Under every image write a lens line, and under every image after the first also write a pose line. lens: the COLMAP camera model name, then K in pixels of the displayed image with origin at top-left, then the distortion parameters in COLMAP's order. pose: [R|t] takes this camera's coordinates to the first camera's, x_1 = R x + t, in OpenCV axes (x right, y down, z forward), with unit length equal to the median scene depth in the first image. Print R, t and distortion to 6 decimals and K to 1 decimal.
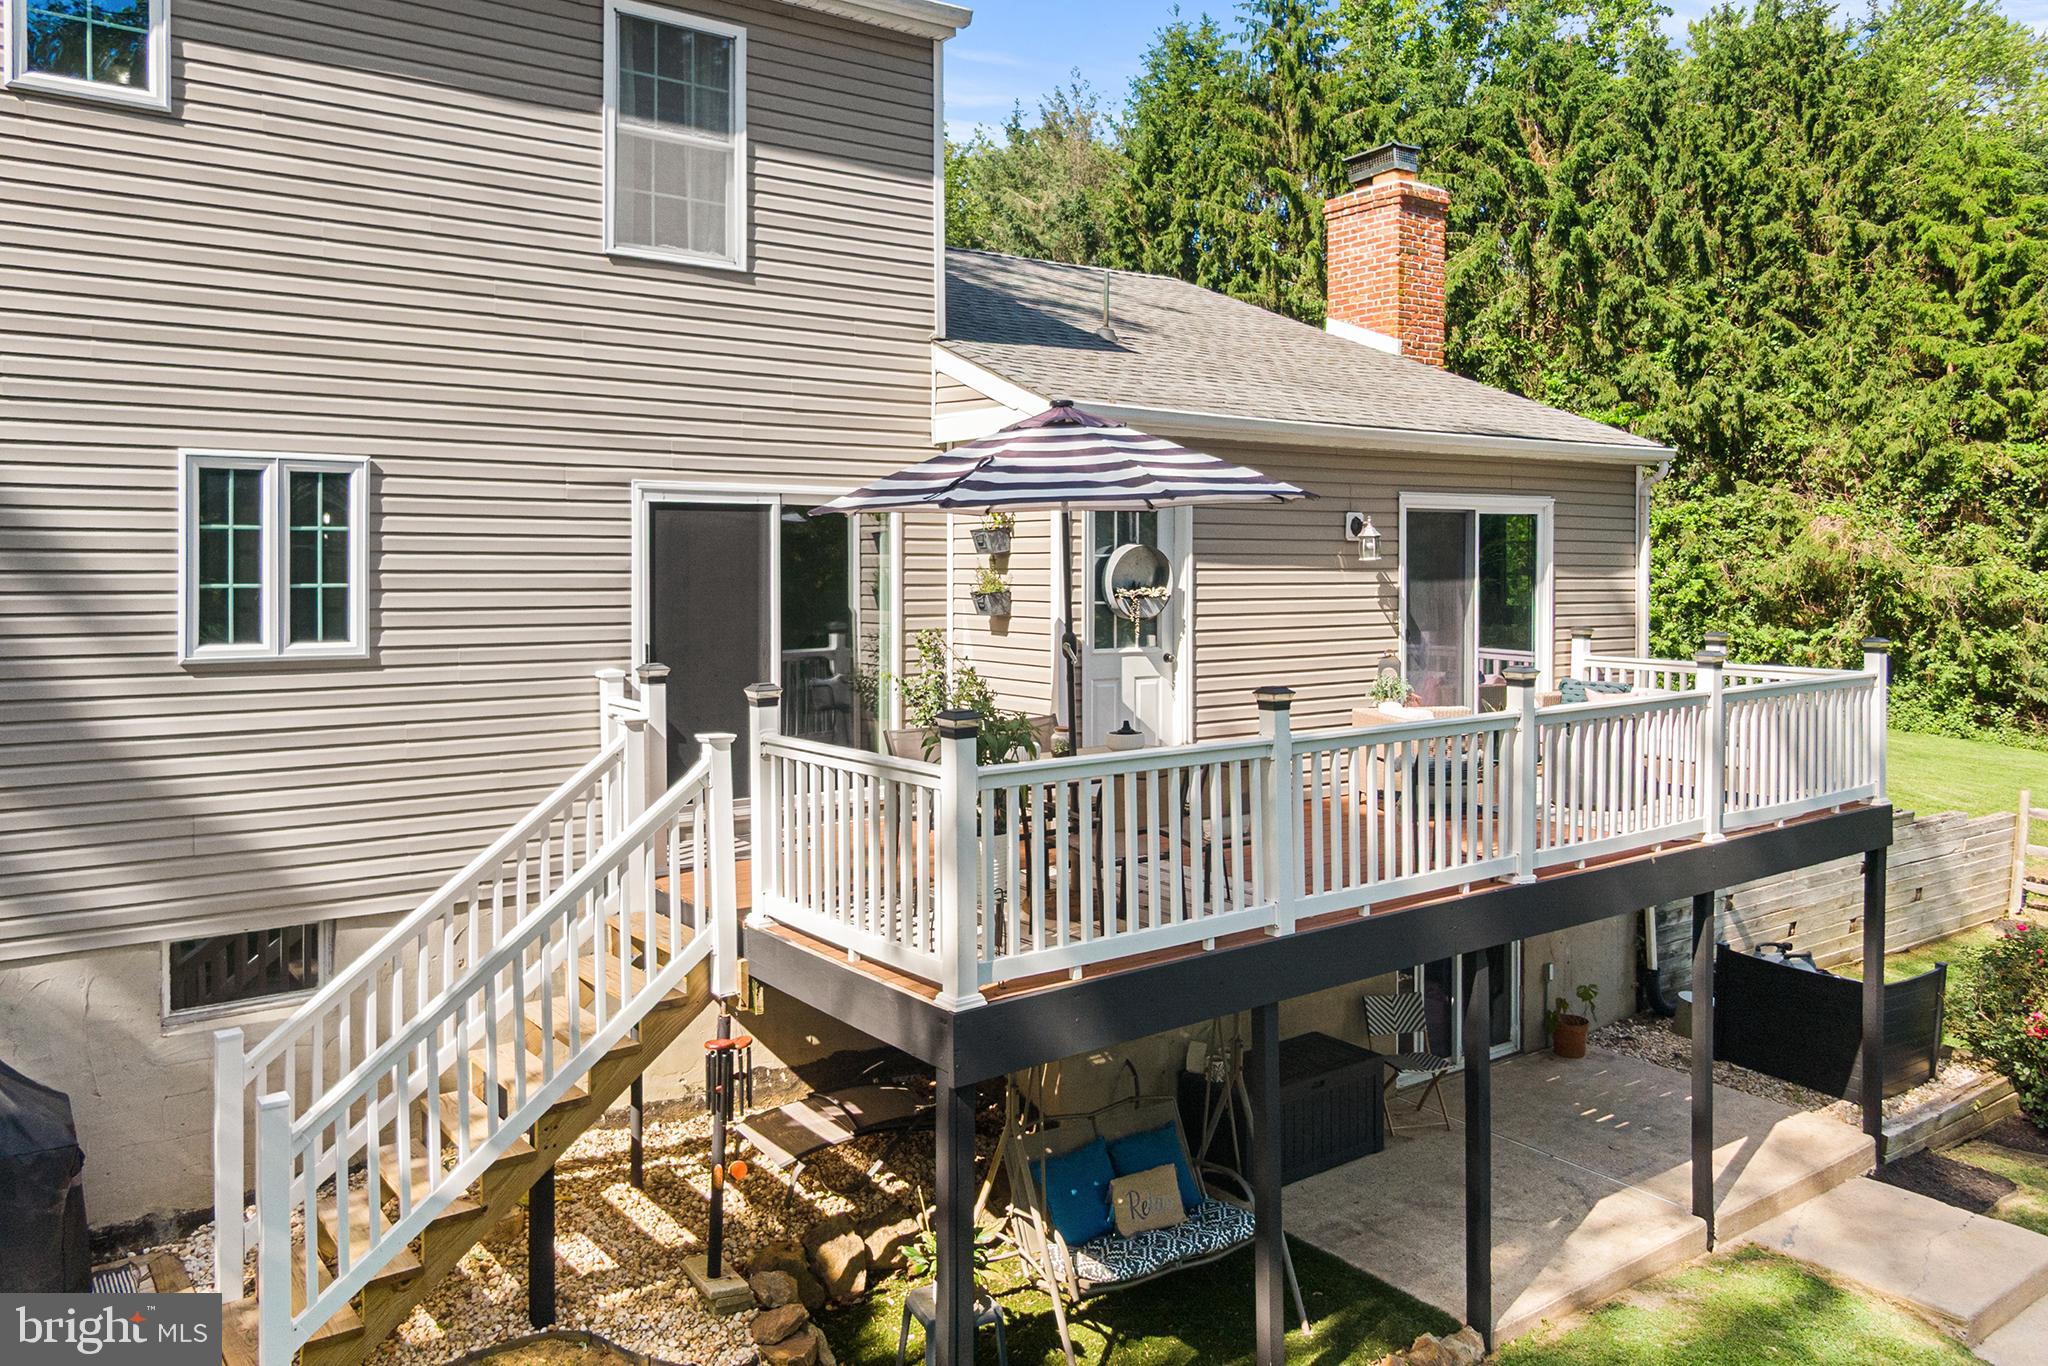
lens RADIAL K [[1524.2, 0, 1038.8], [0, 1524.2, 590.7], [0, 0, 1]] dist [0.007156, -0.002547]
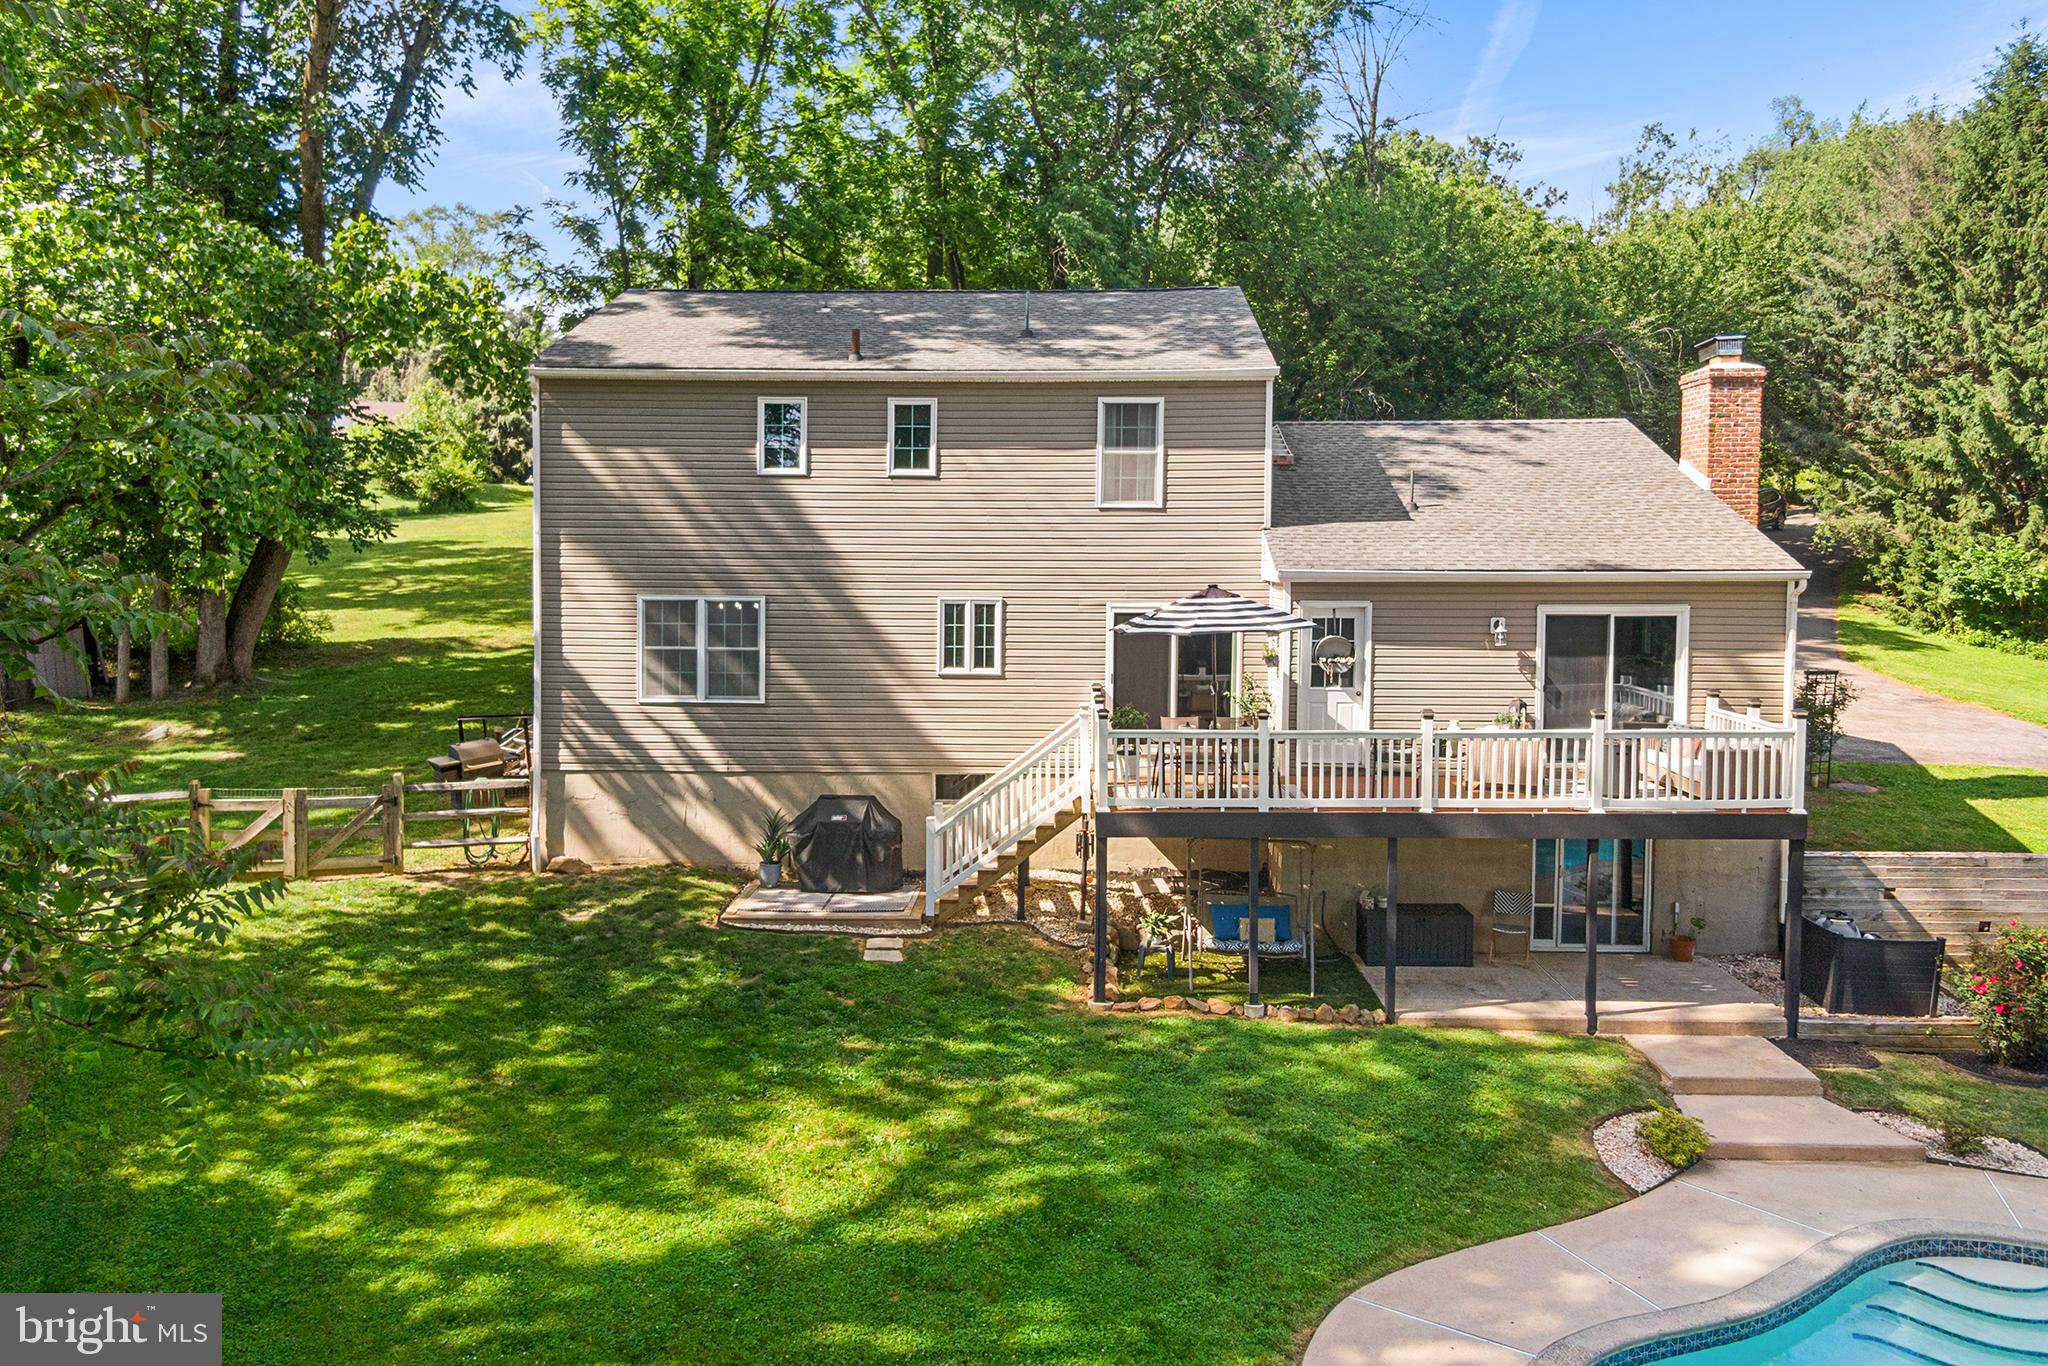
lens RADIAL K [[1459.9, 0, 1020.4], [0, 1459.9, 615.6], [0, 0, 1]] dist [0.033952, -0.053788]
pose [[0.784199, 0.030000, -0.619784, 0.987249], [-0.012639, 0.999396, 0.032383, -0.121524], [0.620381, -0.017562, 0.784104, -0.810345]]
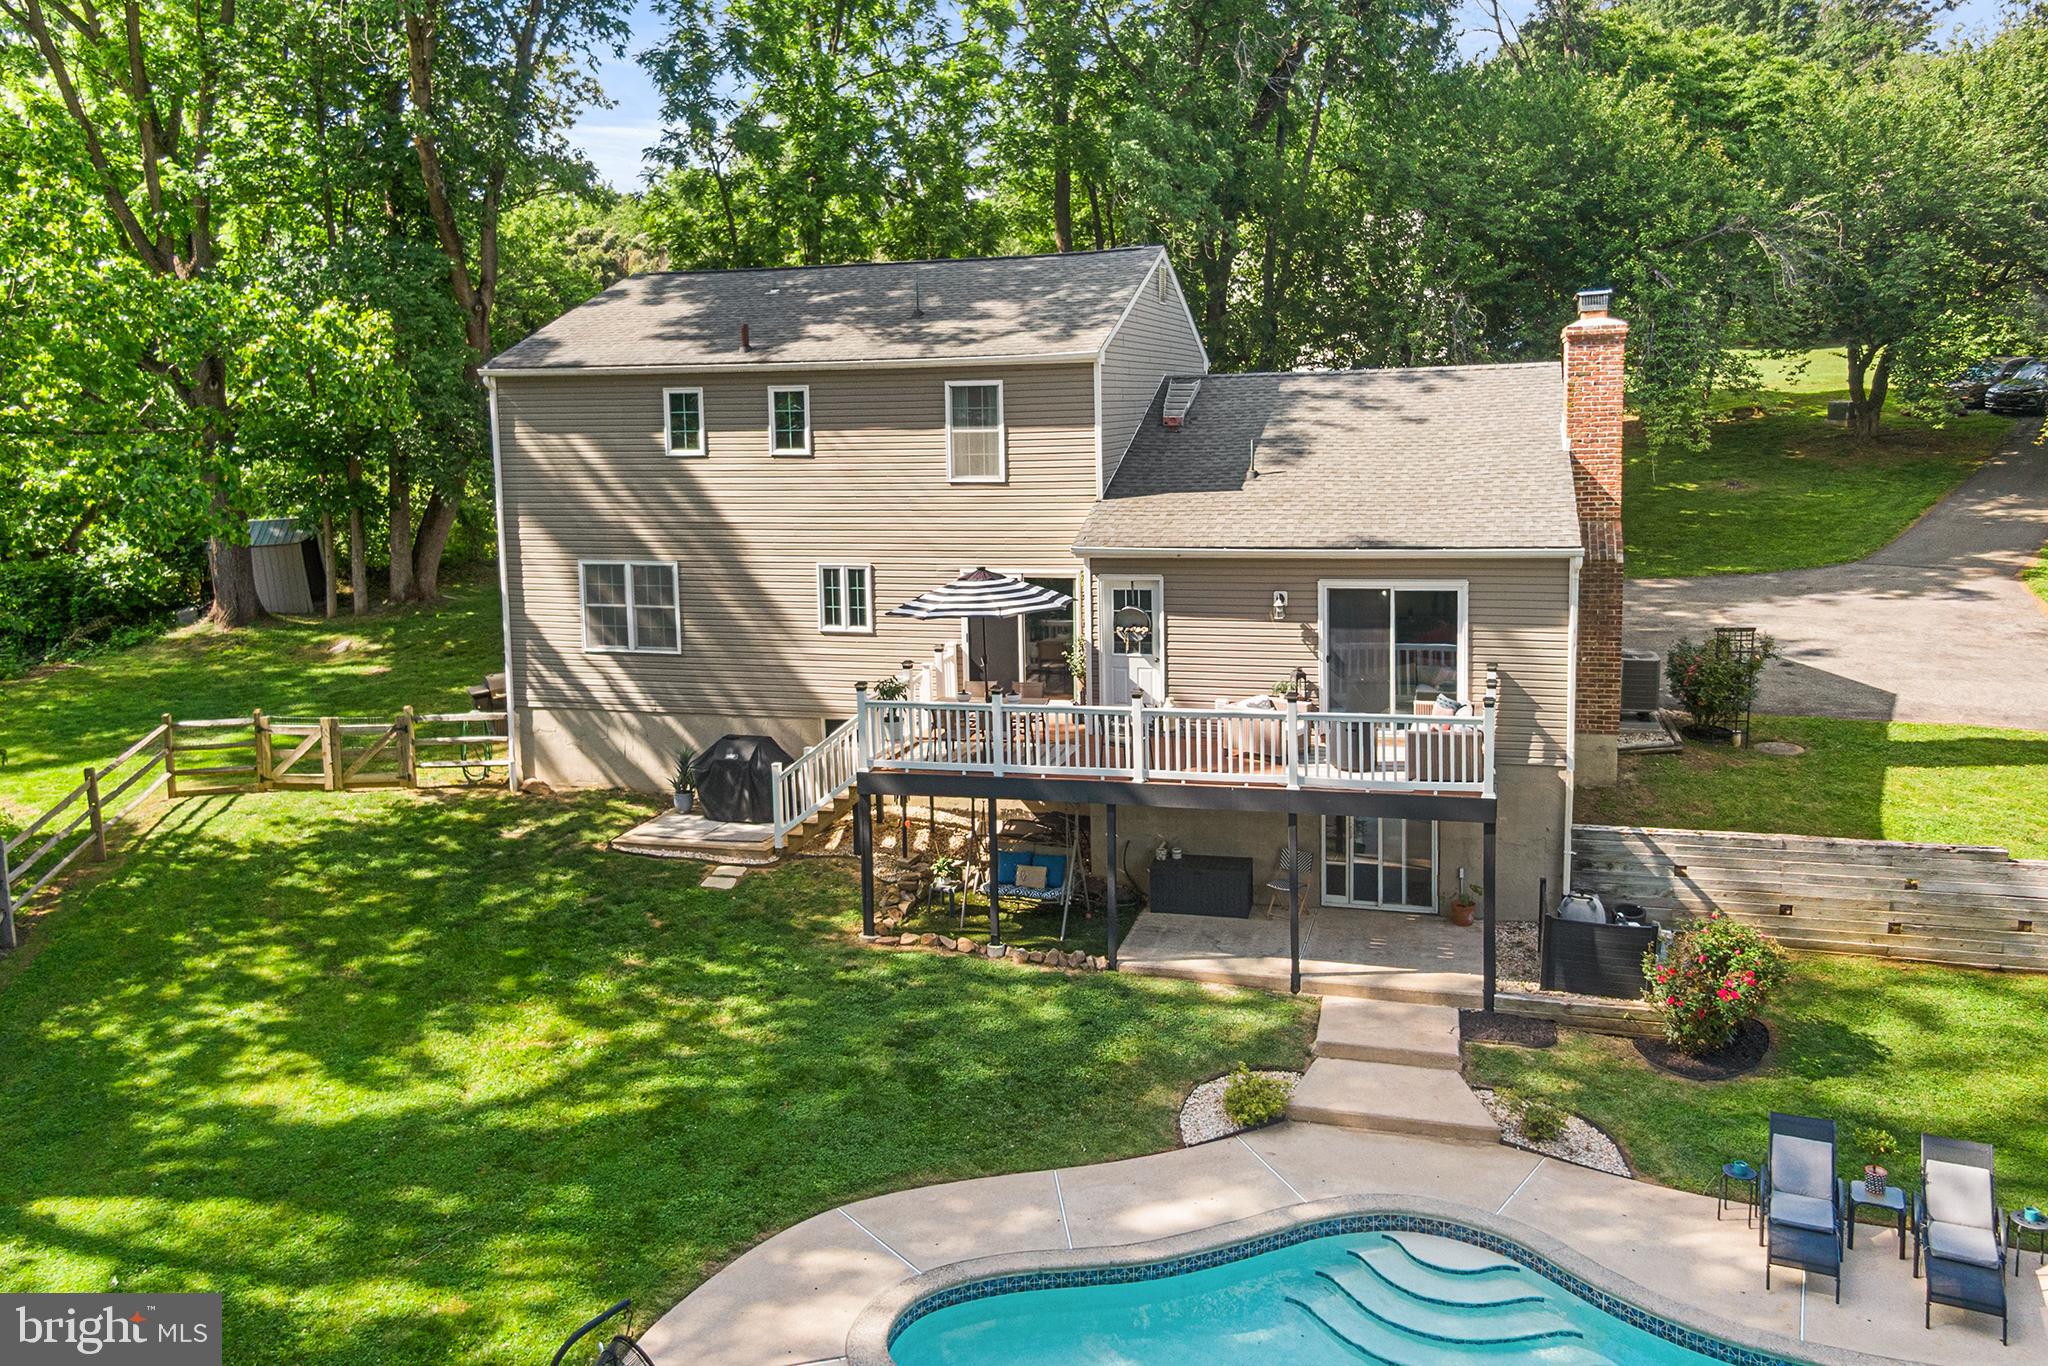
lens RADIAL K [[1497.8, 0, 1043.8], [0, 1497.8, 571.2], [0, 0, 1]] dist [0.043071, -0.066502]
pose [[0.609986, 0.072895, -0.789052, 1.754083], [0.008279, 0.995119, 0.098333, -0.307250], [0.792369, -0.066515, 0.606405, -0.397553]]
